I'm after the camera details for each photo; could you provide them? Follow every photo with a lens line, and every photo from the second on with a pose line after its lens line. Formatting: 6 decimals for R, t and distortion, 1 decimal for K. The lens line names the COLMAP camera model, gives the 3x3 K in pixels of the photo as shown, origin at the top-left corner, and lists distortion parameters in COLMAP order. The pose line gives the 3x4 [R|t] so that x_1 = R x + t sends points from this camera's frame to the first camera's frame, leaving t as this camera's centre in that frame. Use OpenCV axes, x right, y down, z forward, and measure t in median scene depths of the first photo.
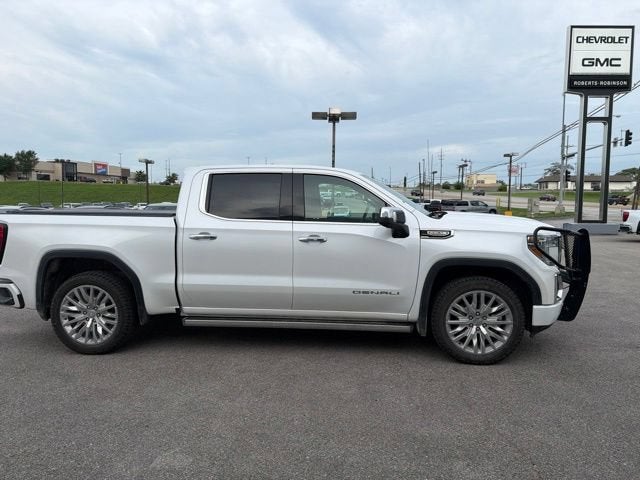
lens RADIAL K [[454.2, 0, 323.6], [0, 454.2, 238.1], [0, 0, 1]] dist [0.034375, -0.042949]
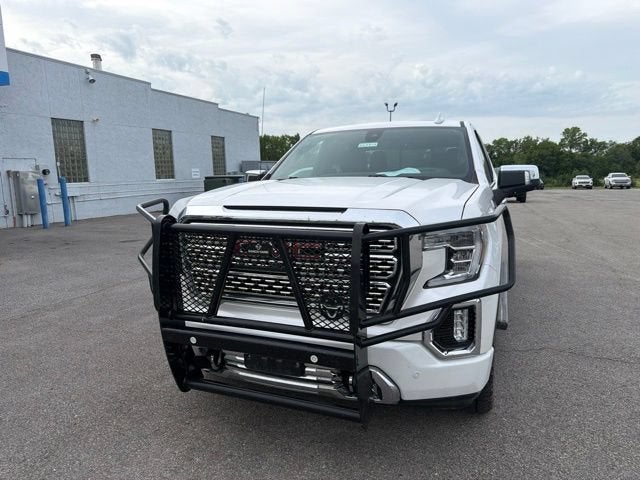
lens RADIAL K [[454.2, 0, 324.1], [0, 454.2, 242.0], [0, 0, 1]] dist [0.034375, -0.042949]
pose [[-0.286591, 0.149370, -0.946337, 0.977744], [-0.061628, 0.982851, 0.173797, -0.086497], [0.956069, 0.108130, -0.272471, 1.296065]]
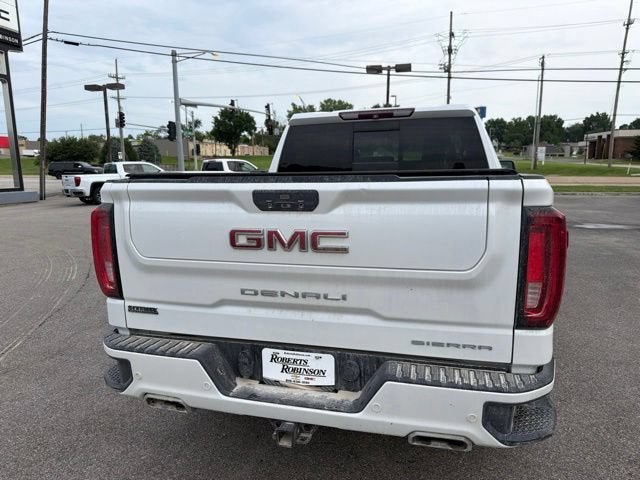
lens RADIAL K [[454.2, 0, 322.2], [0, 454.2, 248.1], [0, 0, 1]] dist [0.034375, -0.042949]
pose [[0.192466, -0.176123, 0.965369, -1.089170], [0.090177, 0.982774, 0.161320, -0.071098], [-0.977152, 0.056005, 0.205032, 1.117579]]
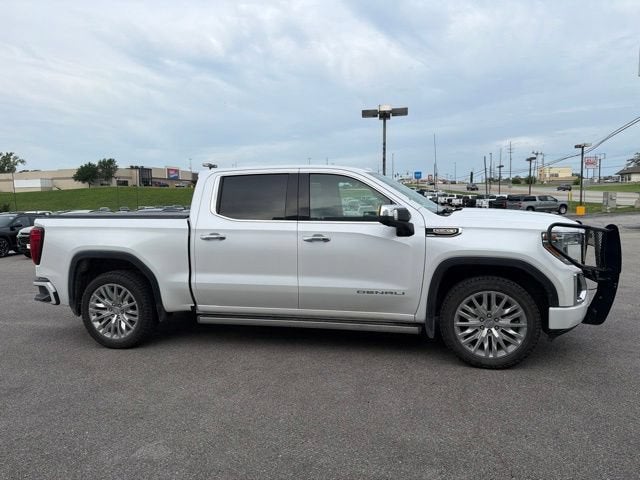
lens RADIAL K [[454.2, 0, 323.3], [0, 454.2, 238.3], [0, 0, 1]] dist [0.034375, -0.042949]
pose [[0.990240, -0.010175, -0.138999, 0.121629], [0.010502, 0.999944, 0.001620, 0.000048], [0.138975, -0.003064, 0.990291, 0.010912]]
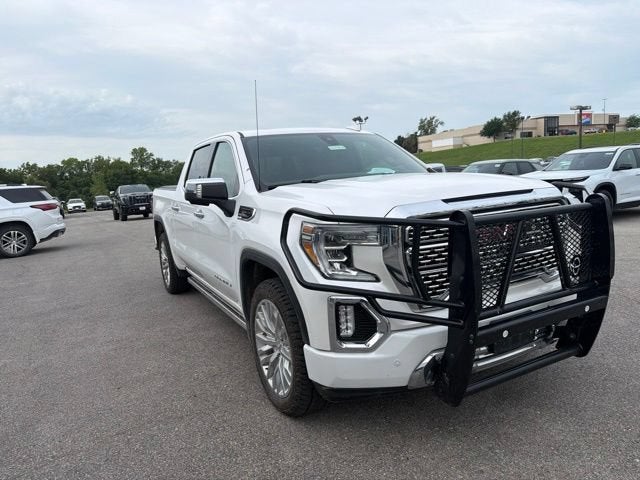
lens RADIAL K [[454.2, 0, 323.0], [0, 454.2, 236.5], [0, 0, 1]] dist [0.034375, -0.042949]
pose [[0.548355, 0.076519, -0.832737, 0.858522], [0.004559, 0.995516, 0.094479, -0.037362], [0.836233, -0.055604, 0.545548, 0.653477]]
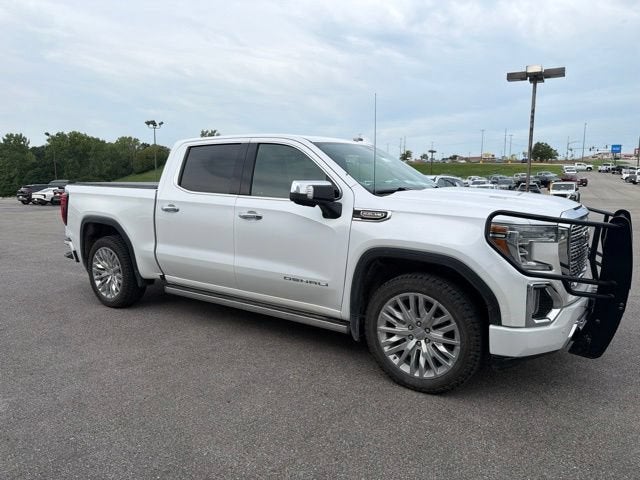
lens RADIAL K [[454.2, 0, 322.8], [0, 454.2, 236.1], [0, 0, 1]] dist [0.034375, -0.042949]
pose [[0.872501, 0.062685, -0.484575, 0.517291], [-0.039912, 0.997566, 0.057182, -0.013614], [0.486980, -0.030551, 0.872879, 0.256250]]
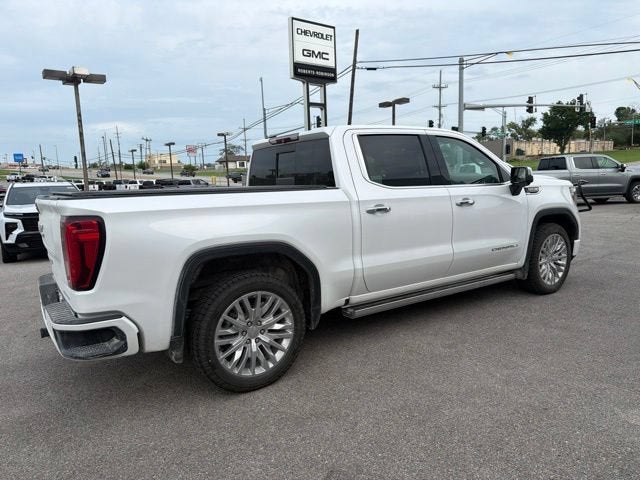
lens RADIAL K [[454.2, 0, 324.9], [0, 454.2, 244.2], [0, 0, 1]] dist [0.034375, -0.042949]
pose [[0.772396, -0.124428, 0.622834, -0.844499], [0.089683, 0.992164, 0.086993, -0.019738], [-0.628778, -0.011336, 0.777502, 0.391244]]
